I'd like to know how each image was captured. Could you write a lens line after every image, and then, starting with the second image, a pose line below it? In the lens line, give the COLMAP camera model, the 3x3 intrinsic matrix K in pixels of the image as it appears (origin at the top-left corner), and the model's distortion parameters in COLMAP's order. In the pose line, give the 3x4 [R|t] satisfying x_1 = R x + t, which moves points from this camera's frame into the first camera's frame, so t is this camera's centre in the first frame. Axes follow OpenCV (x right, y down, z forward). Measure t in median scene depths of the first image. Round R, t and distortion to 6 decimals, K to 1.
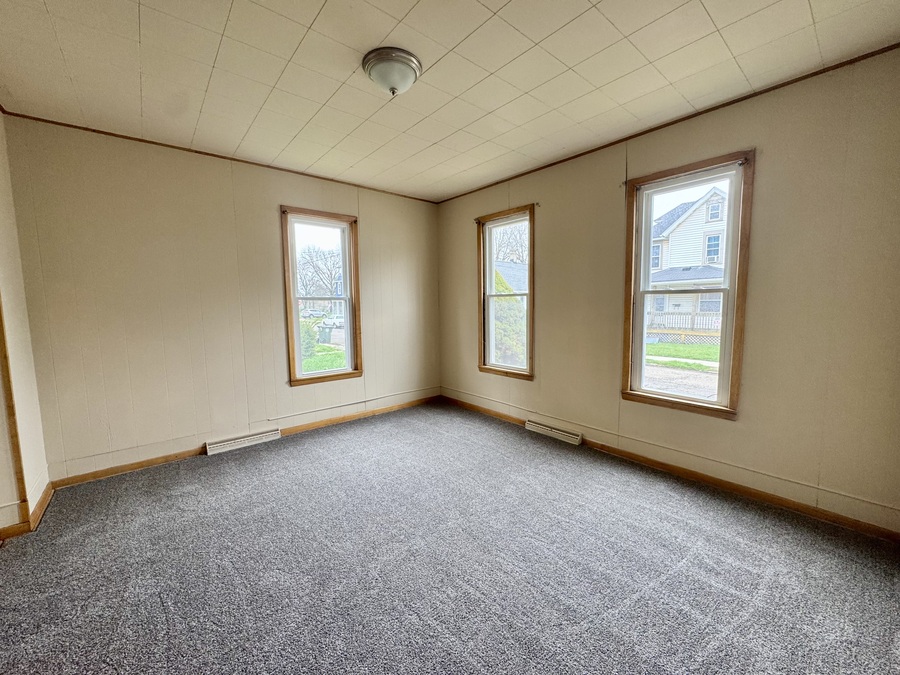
lens RADIAL K [[358.6, 0, 452.1], [0, 358.6, 336.4], [0, 0, 1]] dist [-0.002468, -0.000137]
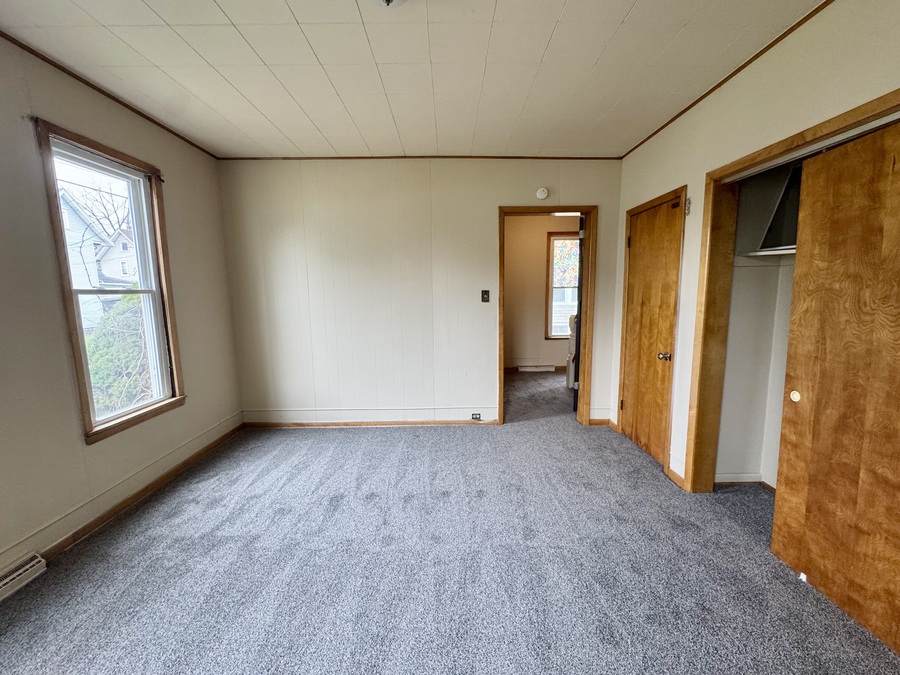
lens RADIAL K [[358.6, 0, 452.1], [0, 358.6, 336.4], [0, 0, 1]] dist [-0.002468, -0.000137]
pose [[-0.760193, -0.053790, 0.647466, -0.529300], [0.092690, 0.977393, 0.190028, -0.103714], [-0.643051, 0.204472, -0.738022, 1.089557]]
